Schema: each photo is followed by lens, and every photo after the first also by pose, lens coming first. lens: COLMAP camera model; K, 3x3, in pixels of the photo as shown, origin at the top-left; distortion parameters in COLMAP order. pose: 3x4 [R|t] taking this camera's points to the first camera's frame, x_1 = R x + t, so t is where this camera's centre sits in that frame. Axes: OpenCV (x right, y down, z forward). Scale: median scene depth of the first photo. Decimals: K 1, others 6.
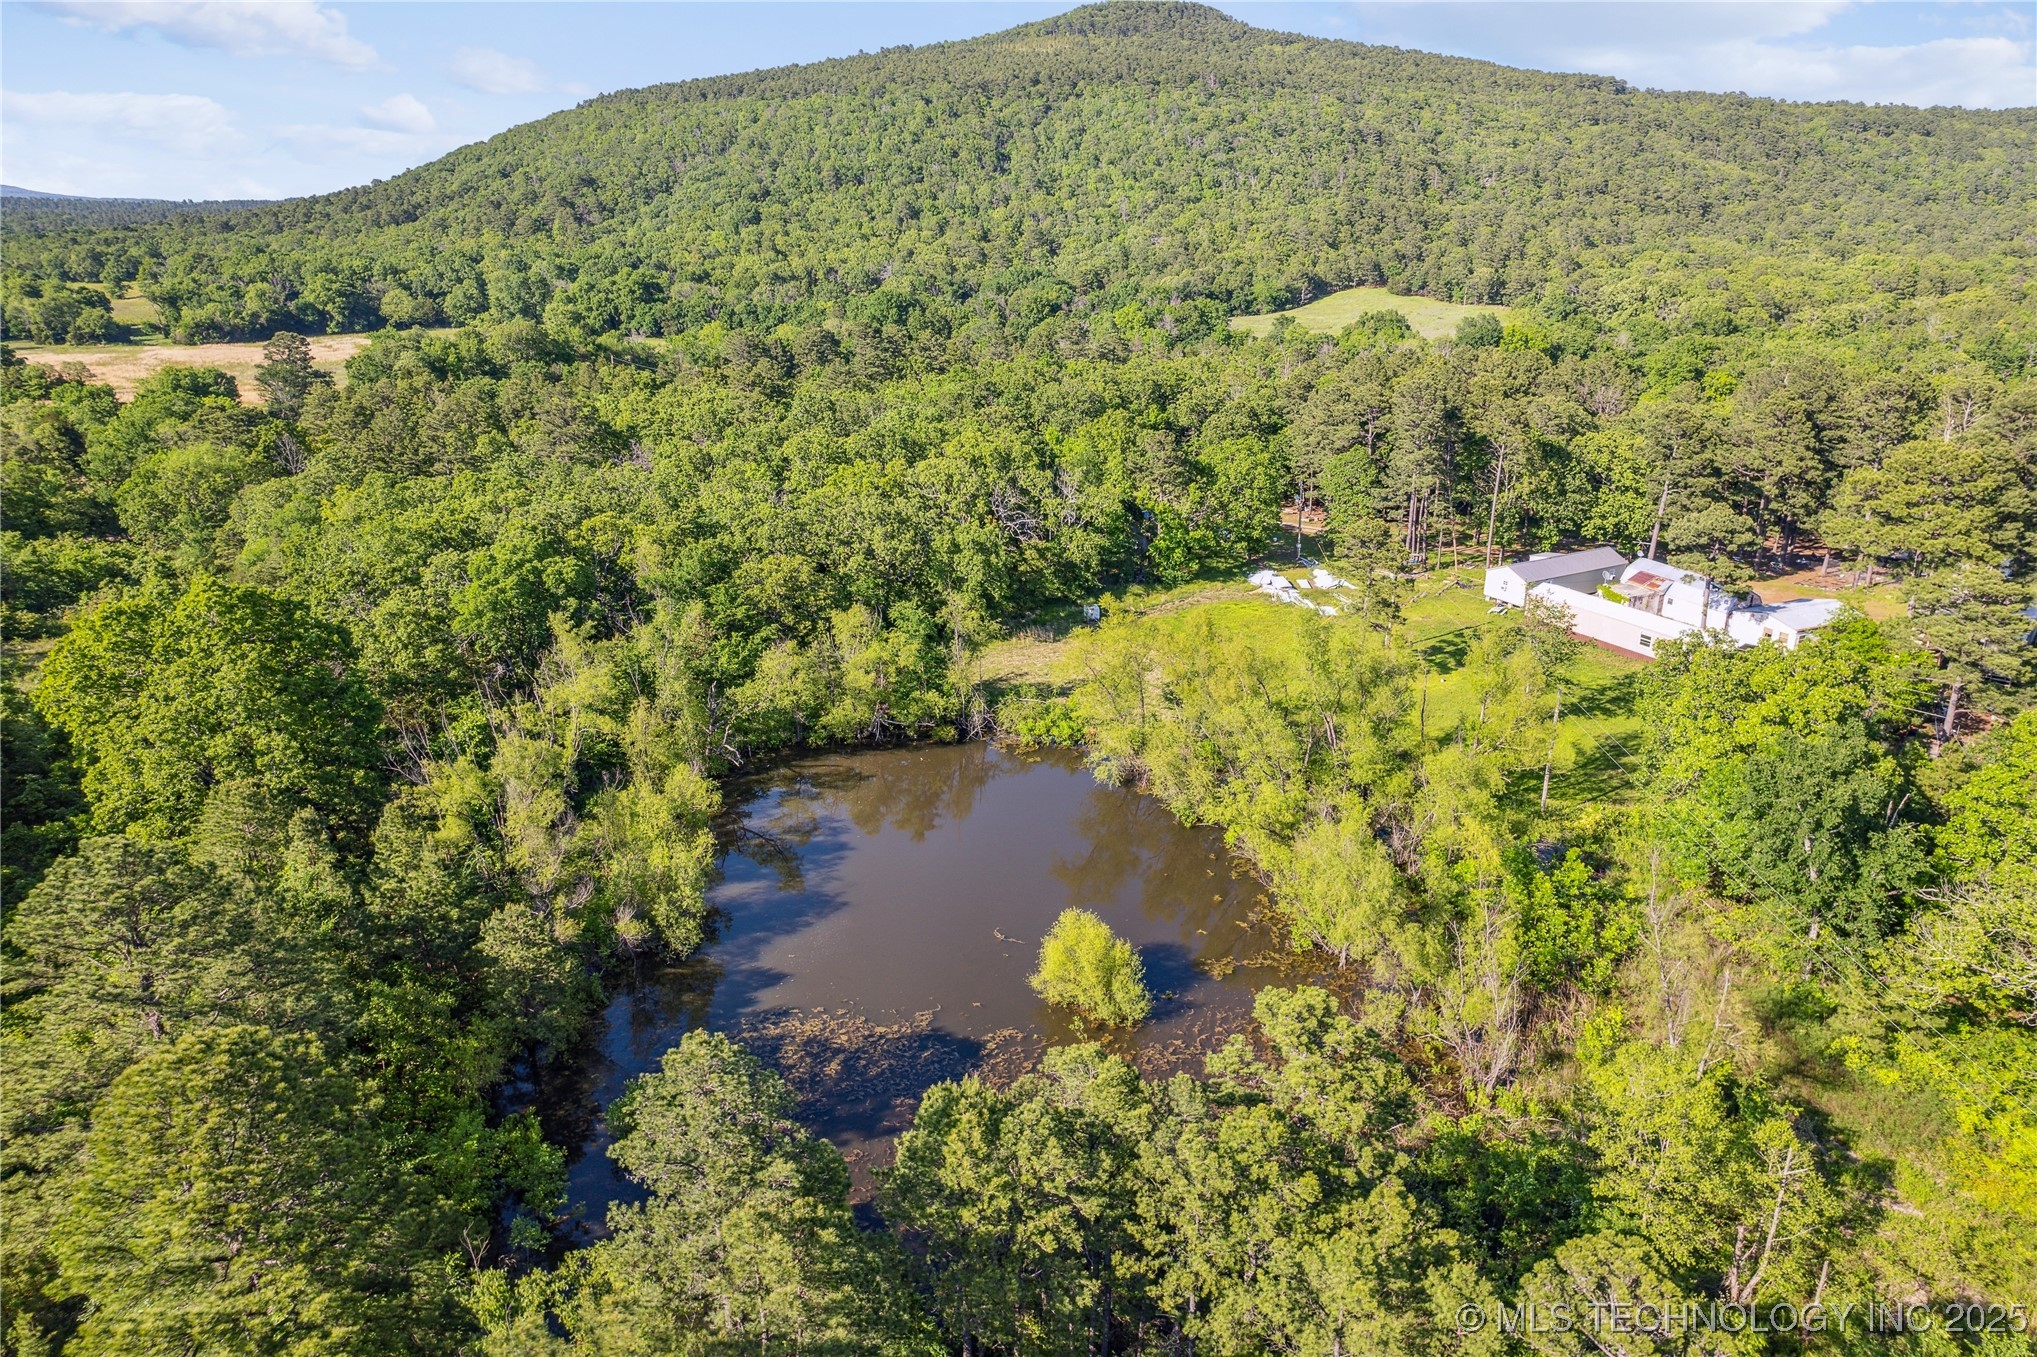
lens RADIAL K [[1294.9, 0, 1018.5], [0, 1294.9, 678.5], [0, 0, 1]] dist [-0.100635, 0.077891]
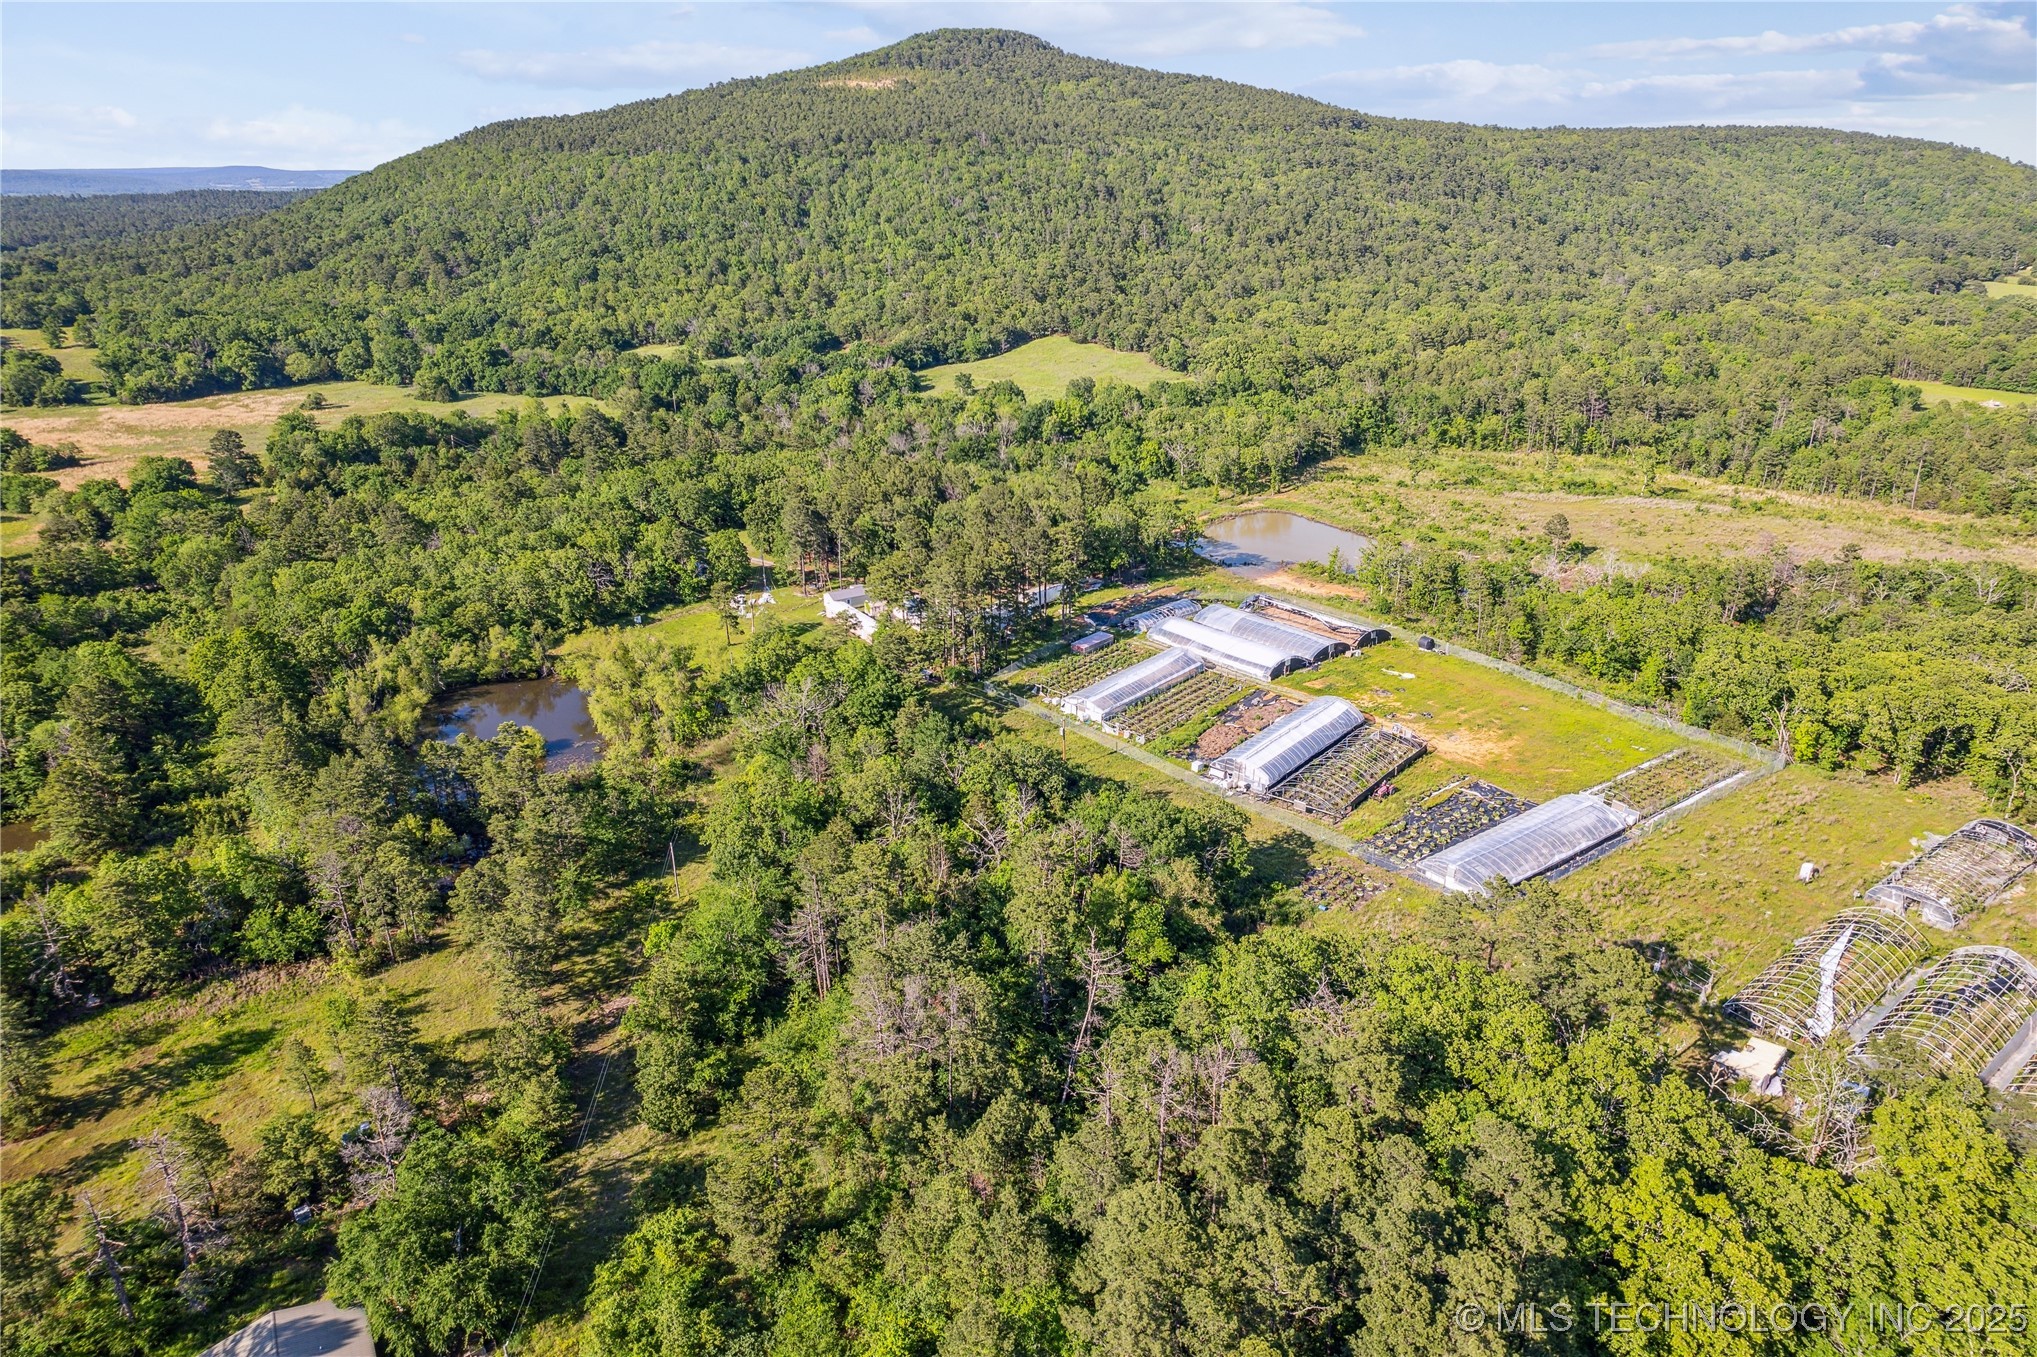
lens RADIAL K [[1294.9, 0, 1018.5], [0, 1294.9, 678.5], [0, 0, 1]] dist [-0.100635, 0.077891]
pose [[0.998080, -0.030306, 0.054019, 0.154616], [0.028625, 0.999089, 0.031640, -0.000803], [-0.054929, -0.030033, 0.998039, -0.316966]]
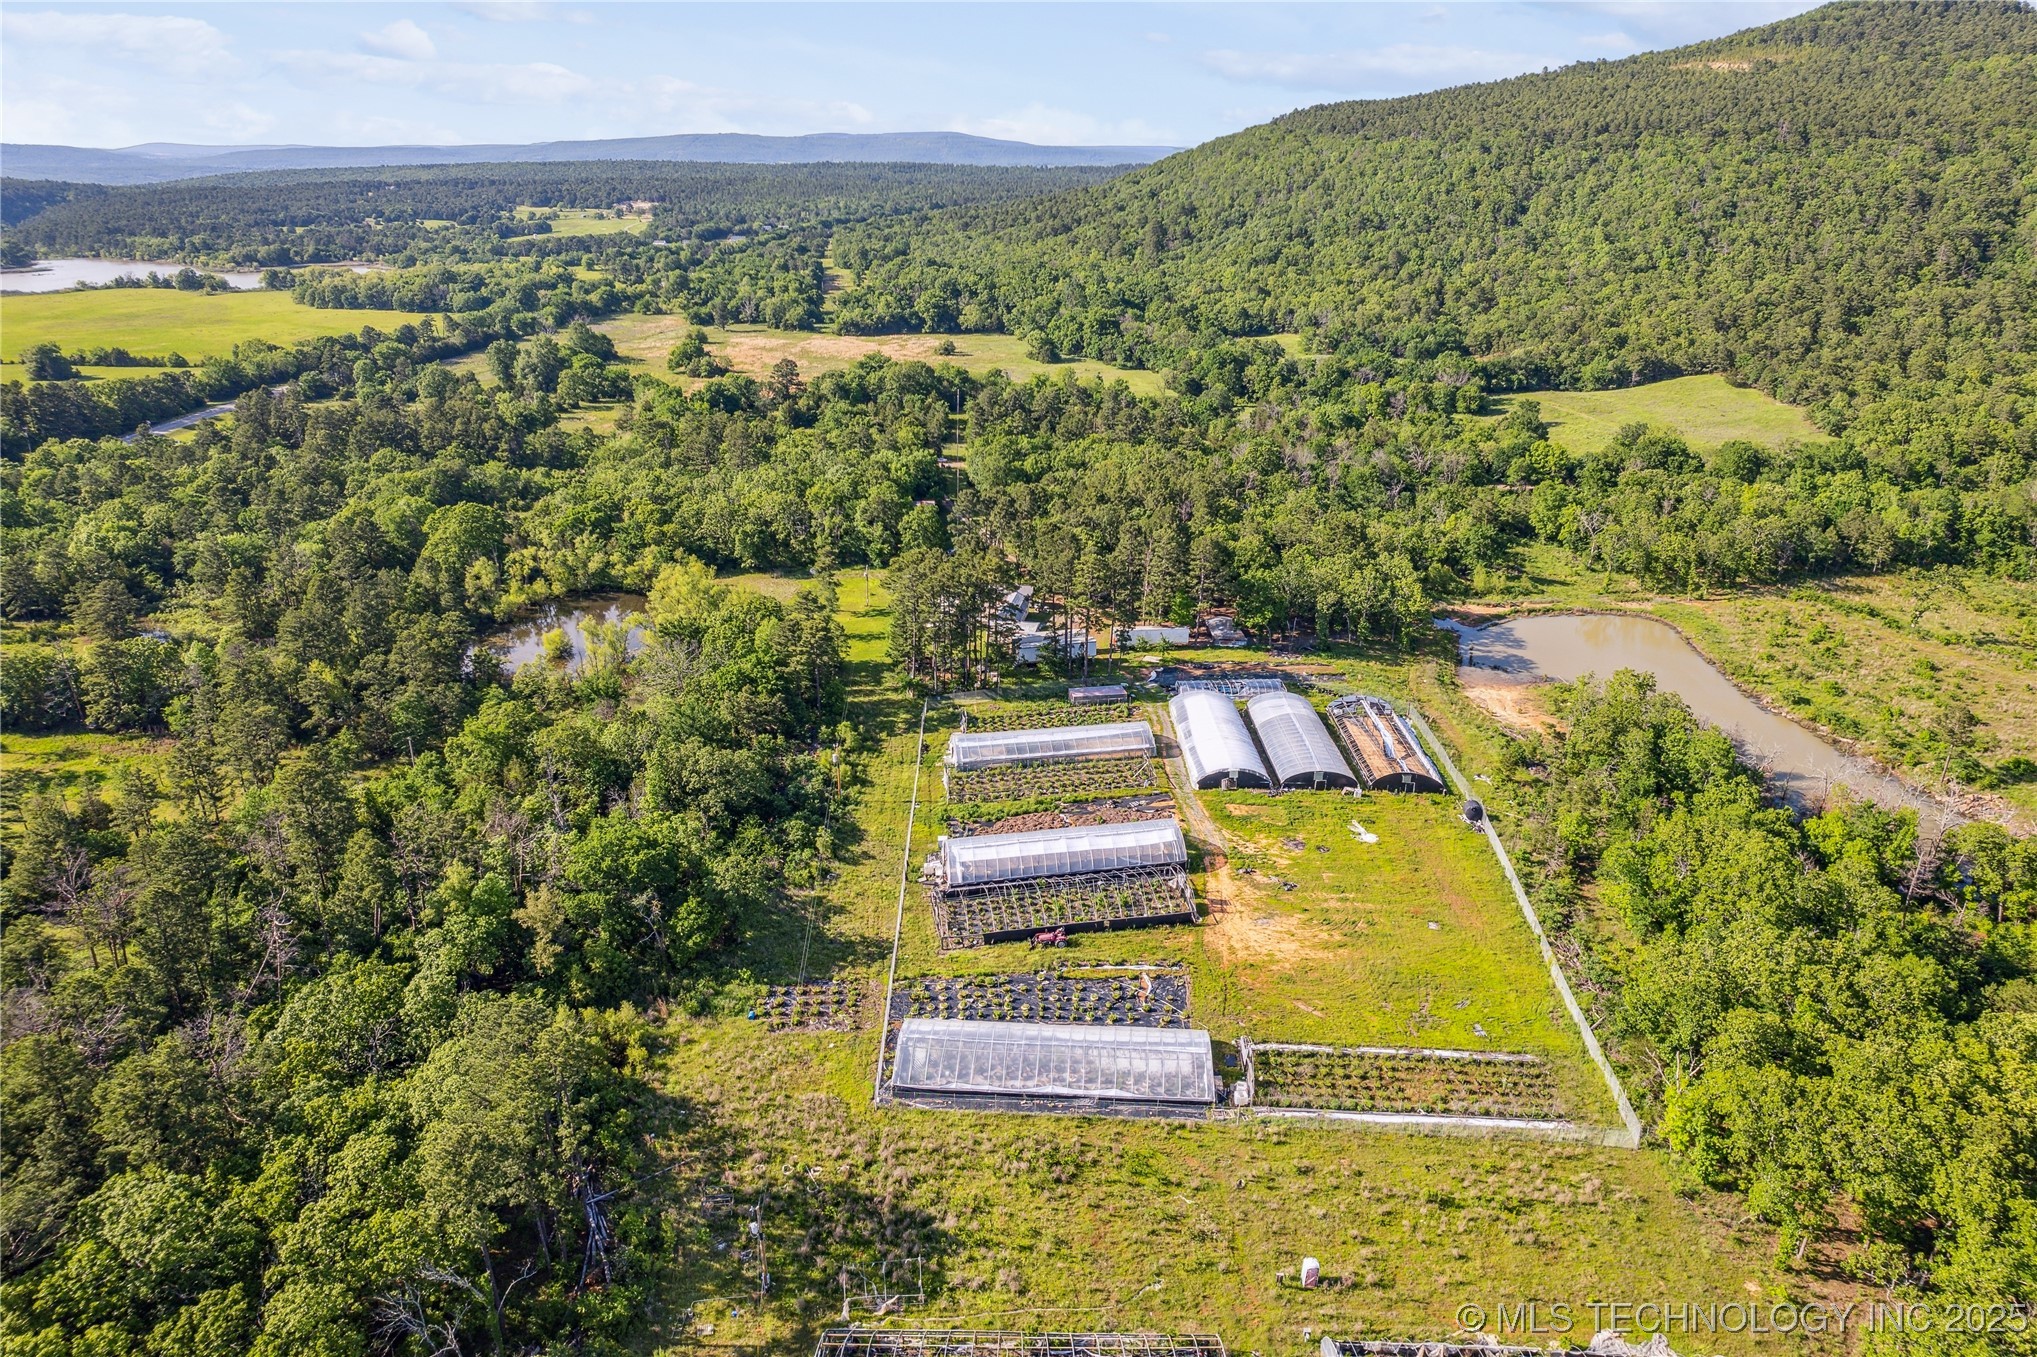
lens RADIAL K [[1329.7, 0, 1018.5], [0, 1329.7, 678.5], [0, 0, 1]] dist [-0.098382, 0.086912]
pose [[0.816635, 0.216421, -0.535042, 0.435033], [-0.203759, 0.975448, 0.083565, -0.035780], [0.539991, 0.040778, 0.840683, -0.196511]]
